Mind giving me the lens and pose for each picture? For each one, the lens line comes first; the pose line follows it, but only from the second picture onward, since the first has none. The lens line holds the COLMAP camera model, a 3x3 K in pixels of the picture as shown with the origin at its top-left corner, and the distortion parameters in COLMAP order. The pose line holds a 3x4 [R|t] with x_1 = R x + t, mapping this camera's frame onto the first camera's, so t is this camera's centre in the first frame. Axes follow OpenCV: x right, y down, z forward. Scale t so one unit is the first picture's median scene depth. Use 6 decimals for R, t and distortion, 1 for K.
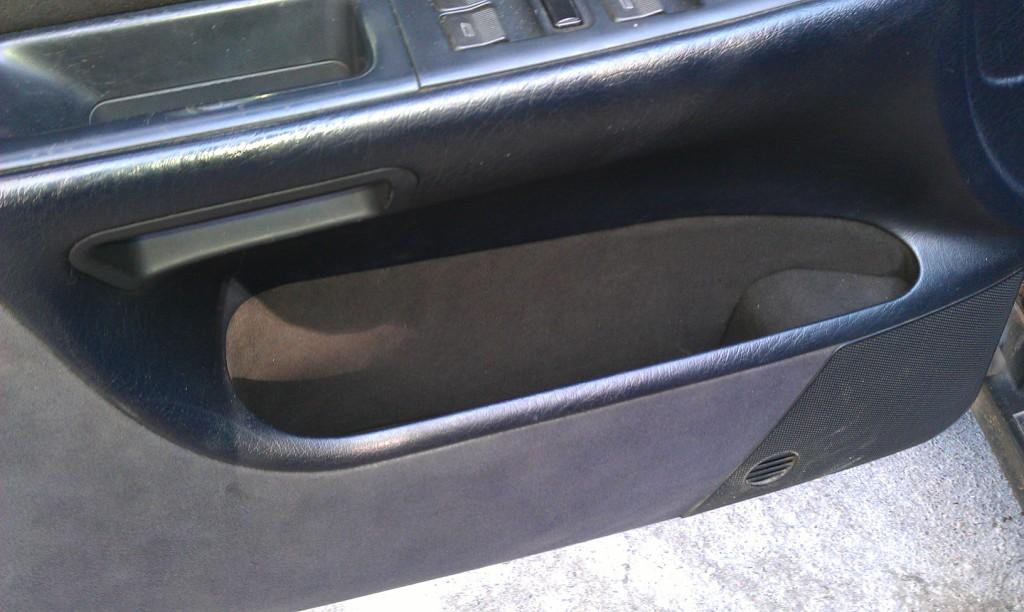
lens RADIAL K [[1023.7, 0, 511.2], [0, 1023.7, 291.3], [0, 0, 1]] dist [0.008765, -0.247876]
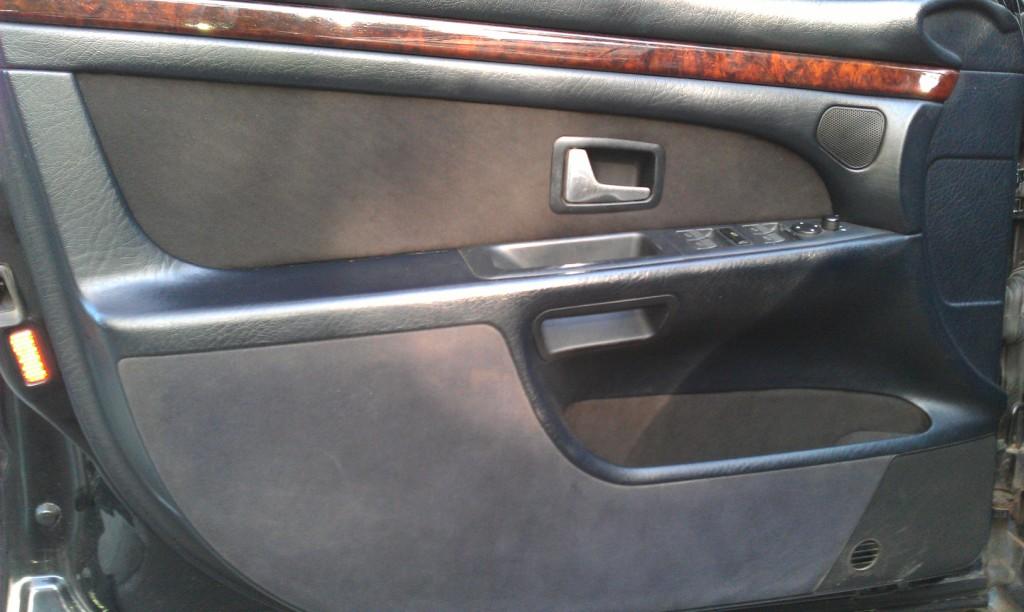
lens RADIAL K [[1023.7, 0, 511.2], [0, 1023.7, 291.3], [0, 0, 1]] dist [0.008765, -0.247876]
pose [[0.999922, 0.002718, -0.012182, -0.305549], [-0.008641, 0.855039, -0.518492, 0.714150], [0.009007, 0.518557, 0.854996, -0.623386]]
